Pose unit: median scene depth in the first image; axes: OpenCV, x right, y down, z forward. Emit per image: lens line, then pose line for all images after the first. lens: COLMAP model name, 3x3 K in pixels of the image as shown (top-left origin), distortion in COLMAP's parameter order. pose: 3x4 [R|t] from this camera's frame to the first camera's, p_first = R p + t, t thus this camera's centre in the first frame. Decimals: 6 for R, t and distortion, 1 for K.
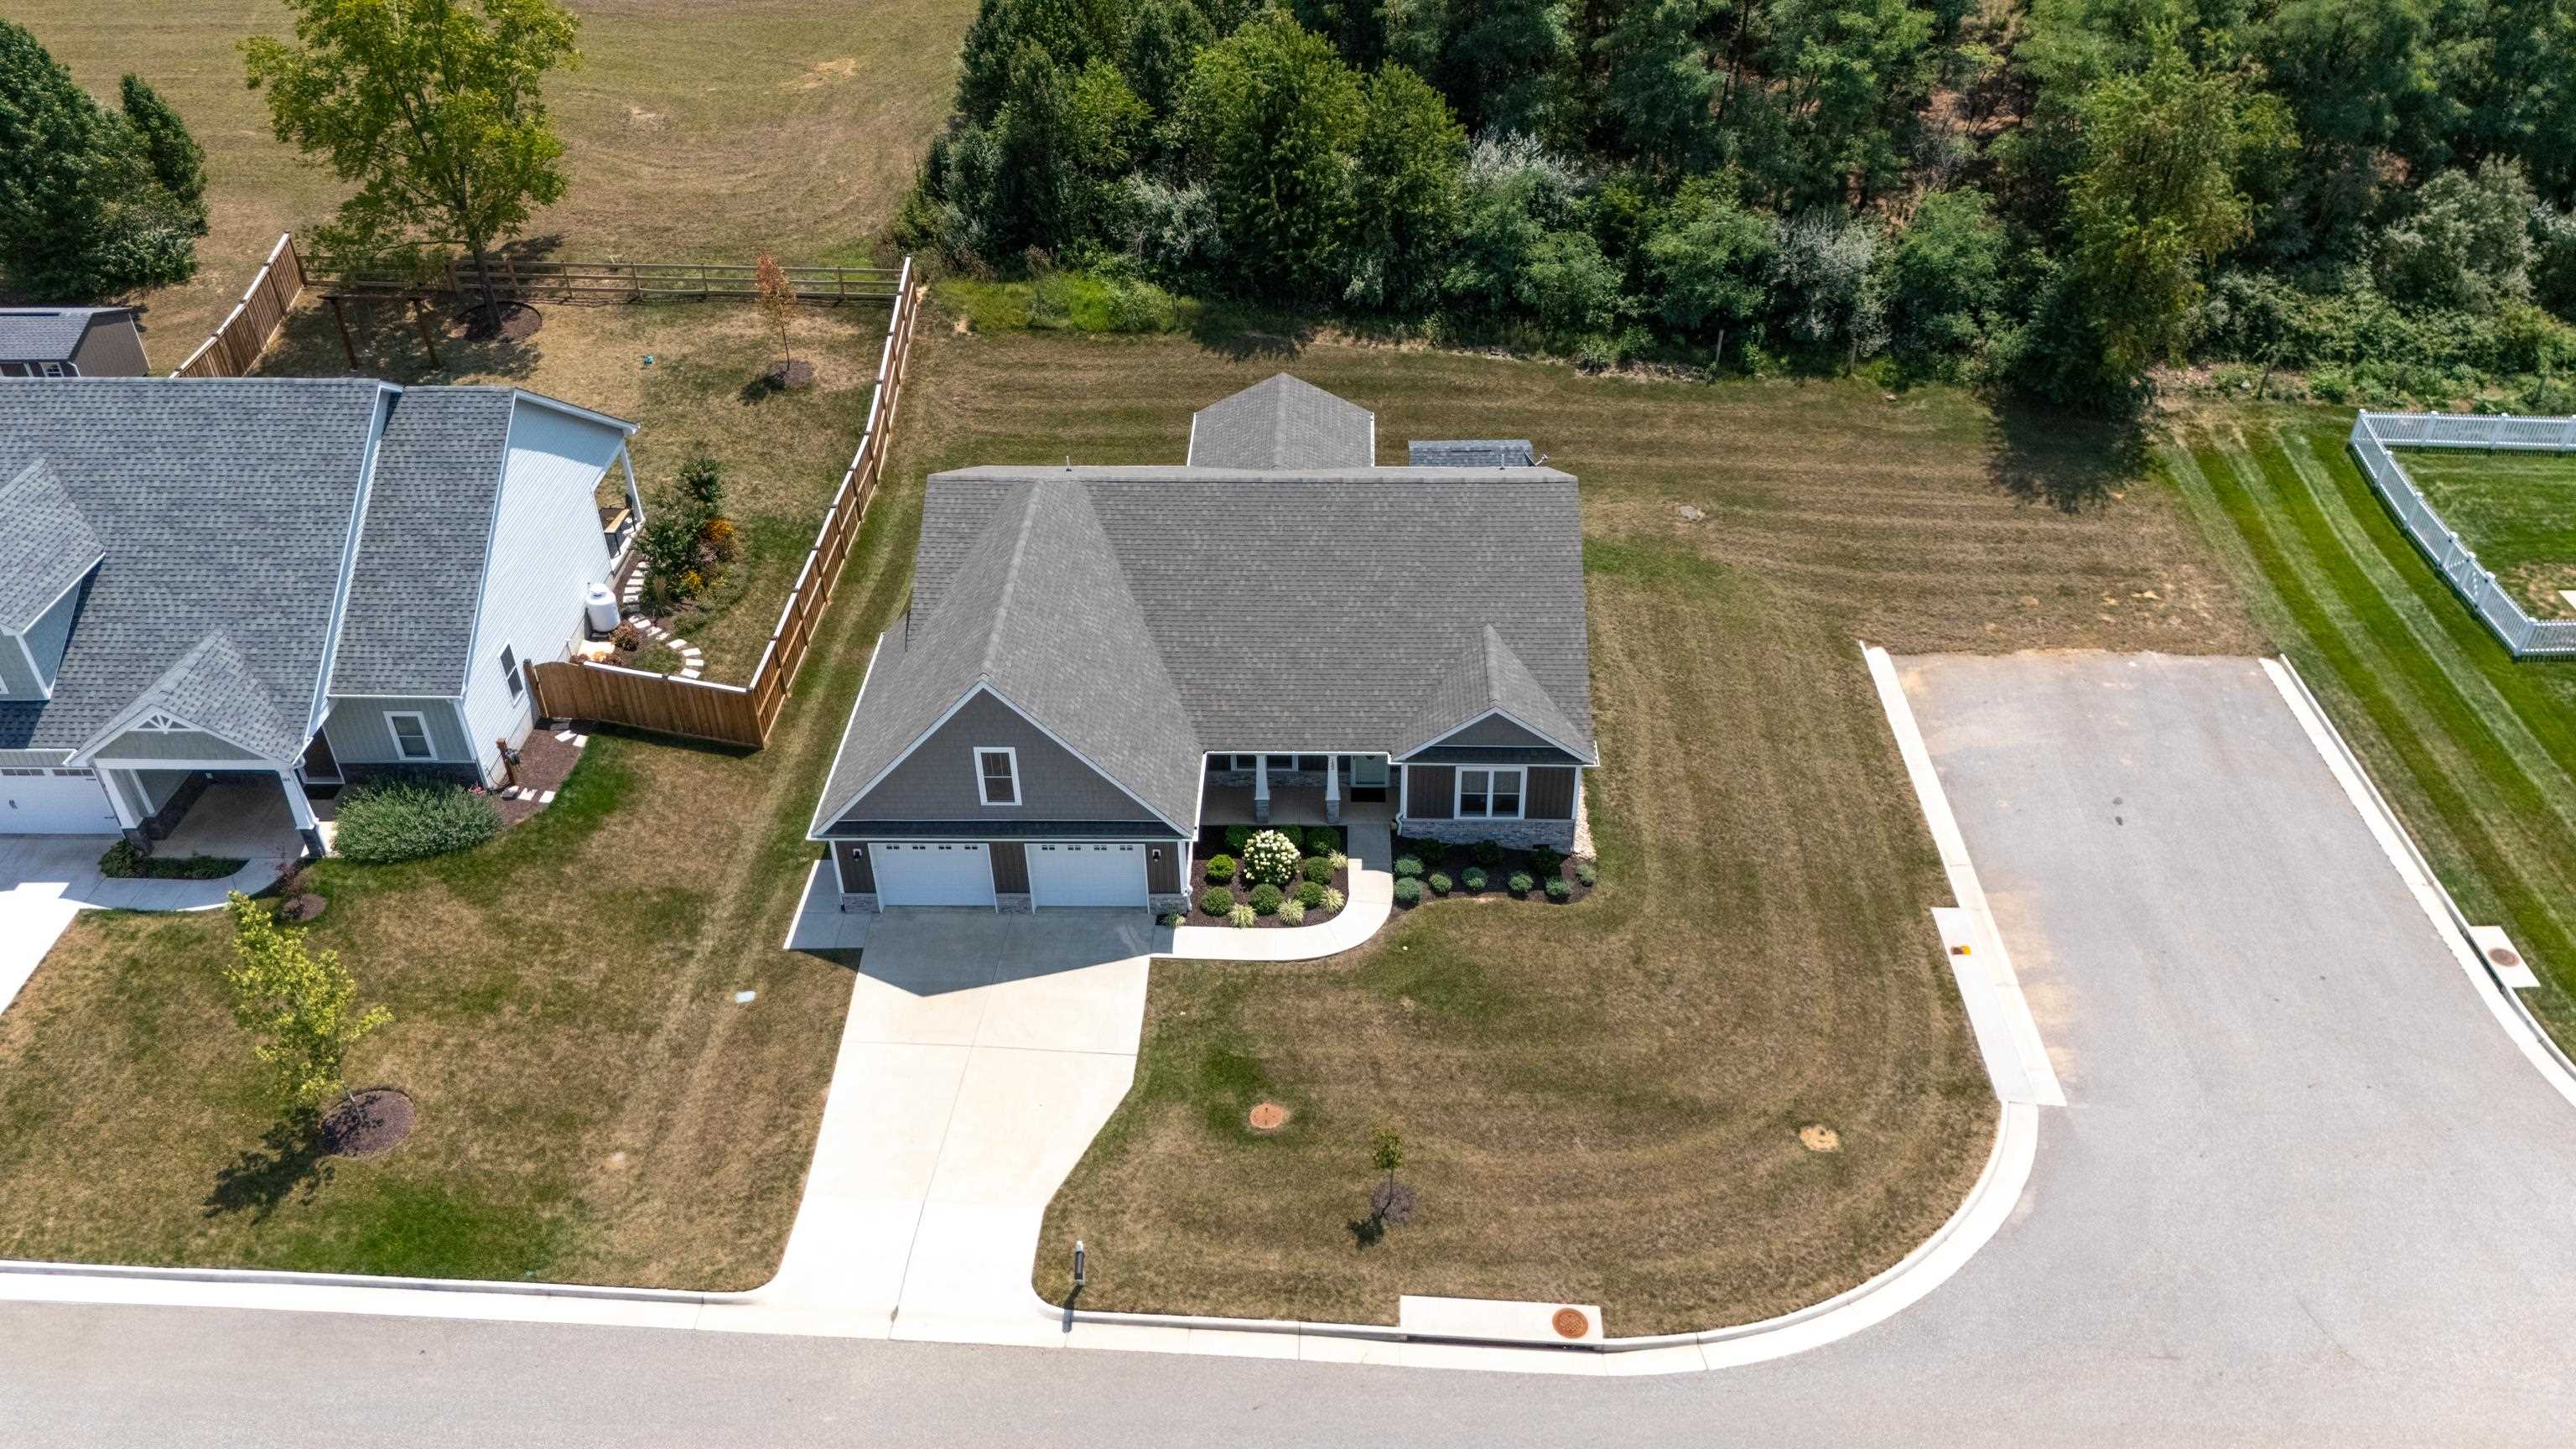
lens RADIAL K [[1915.9, 0, 1316.1], [0, 1915.9, 713.6], [0, 0, 1]] dist [0.062317, -0.058043]
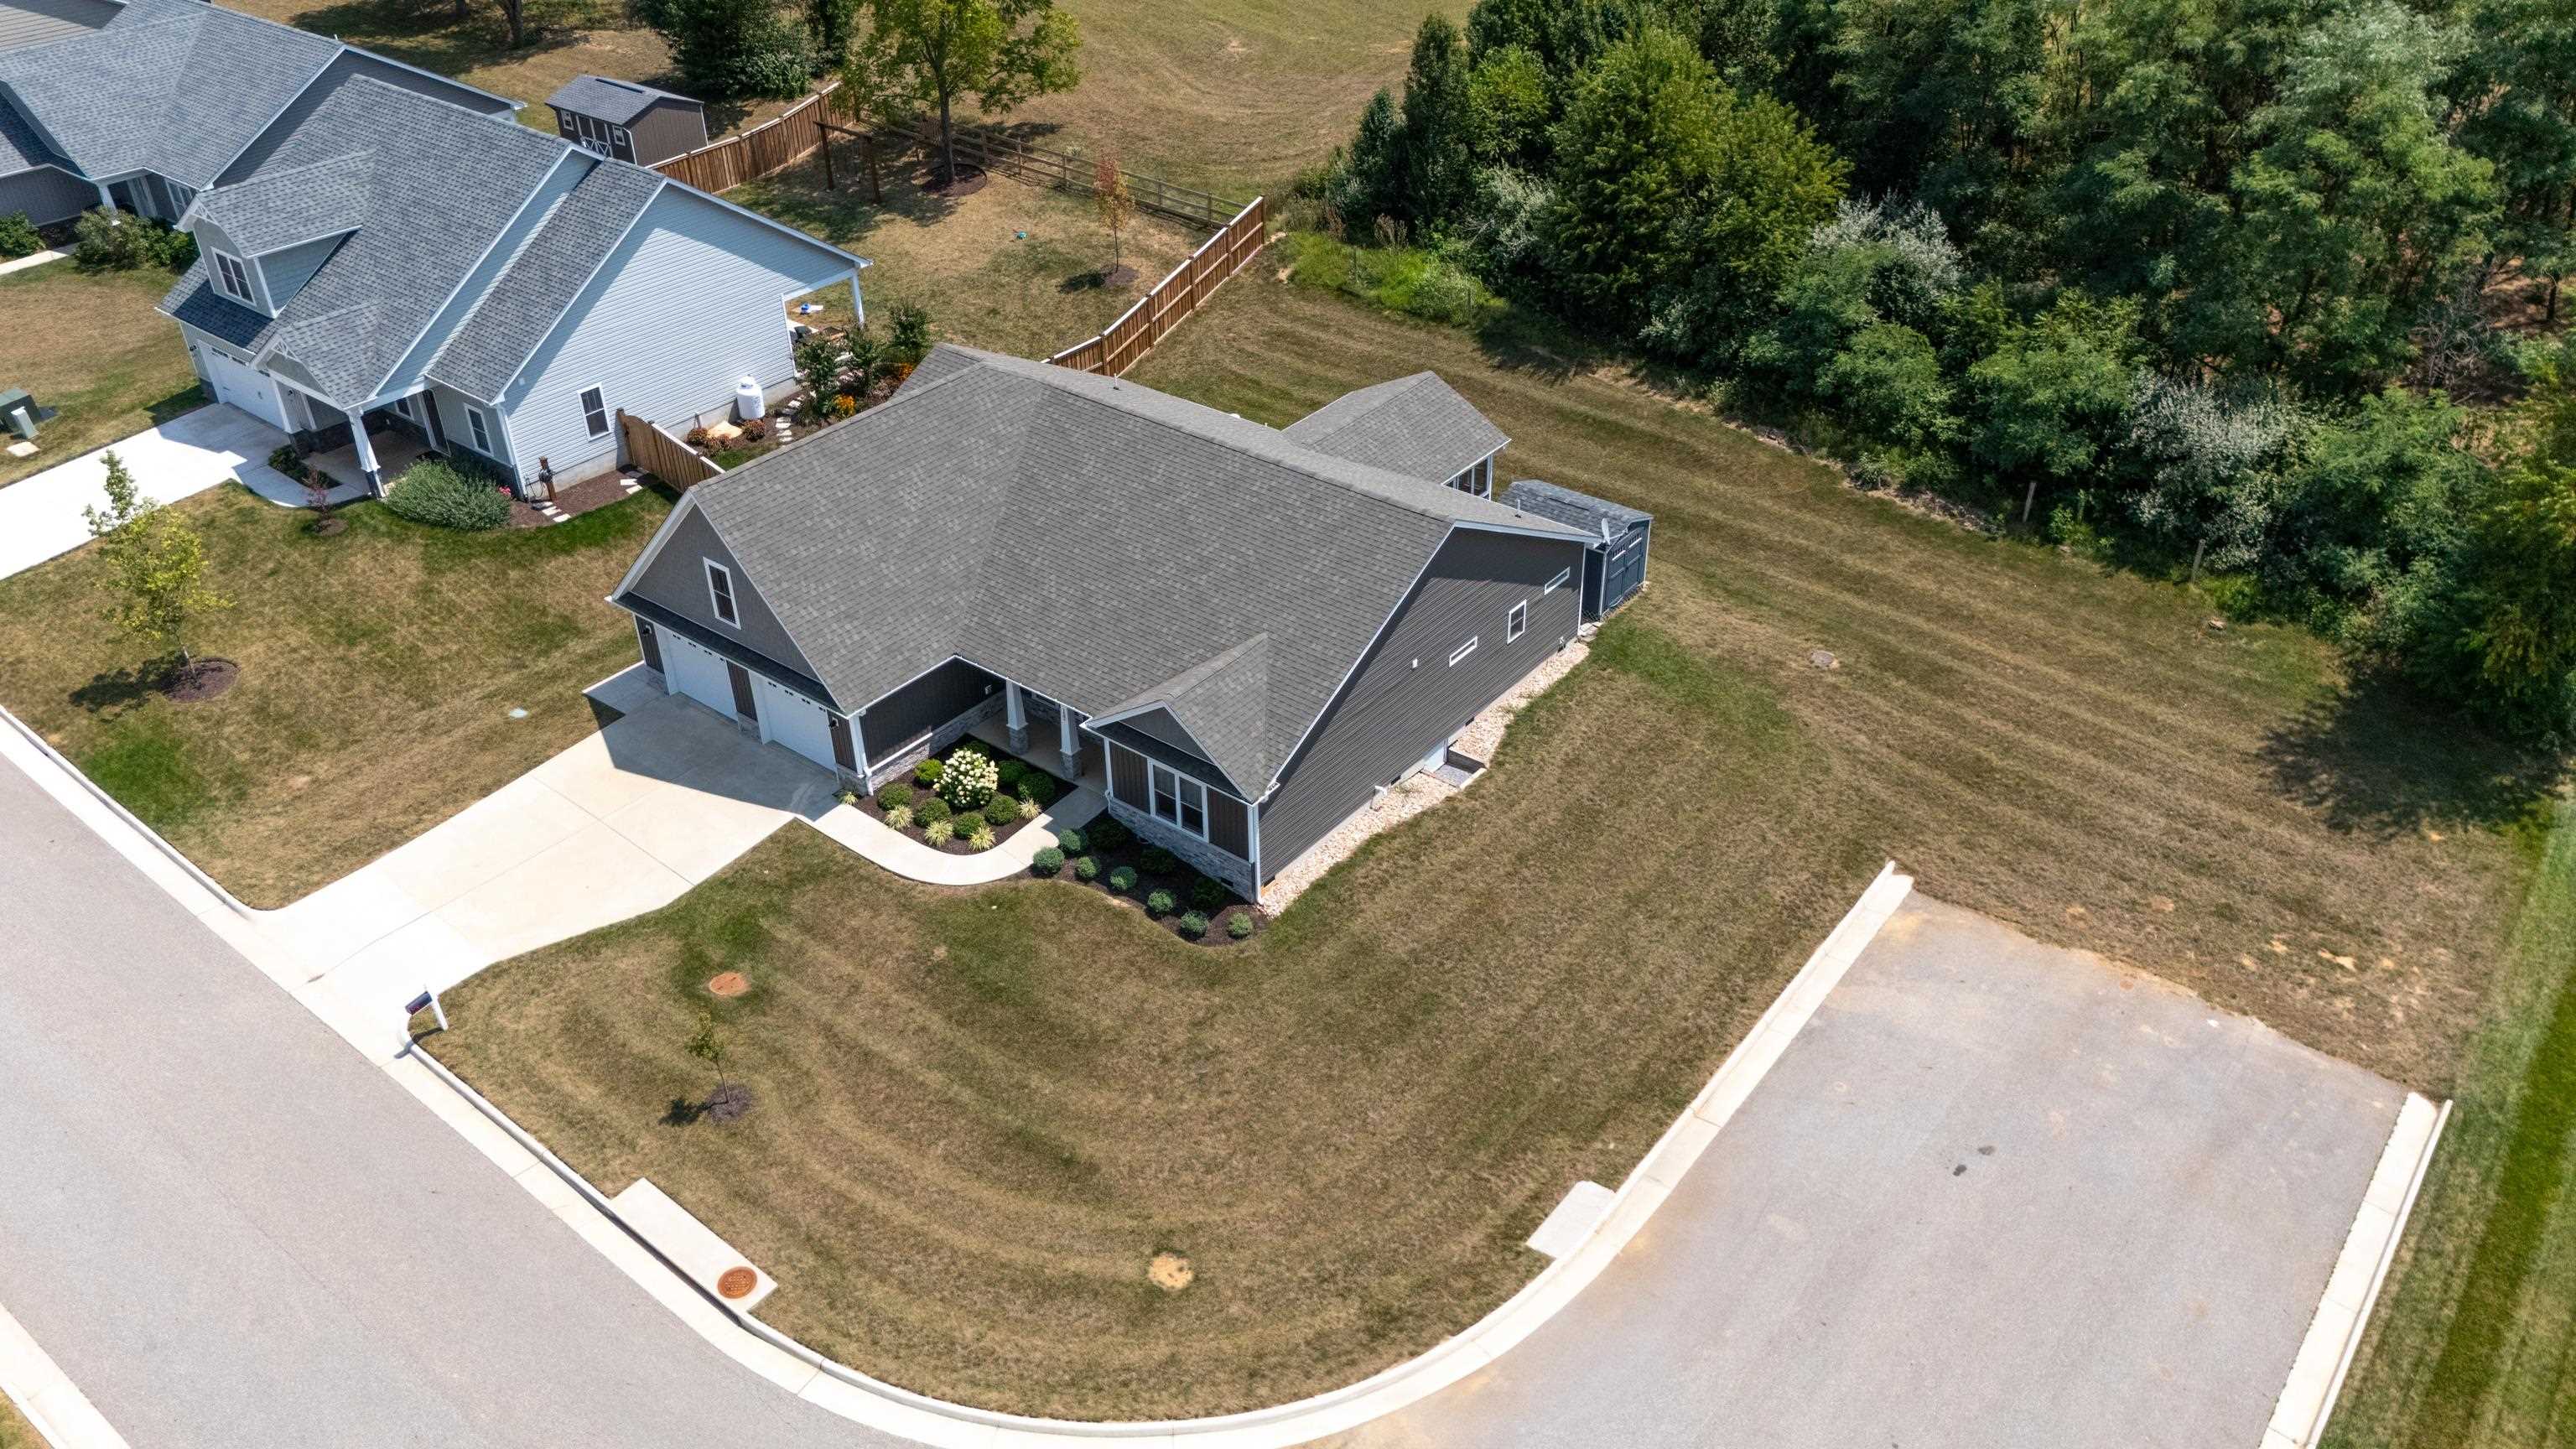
lens RADIAL K [[1915.9, 0, 1316.0], [0, 1915.9, 717.3], [0, 0, 1]] dist [0.062317, -0.058043]
pose [[0.805036, 0.331996, -0.491626, 0.575742], [-0.348590, 0.935302, 0.060795, -0.073296], [0.480002, 0.122433, 0.868682, 0.232843]]
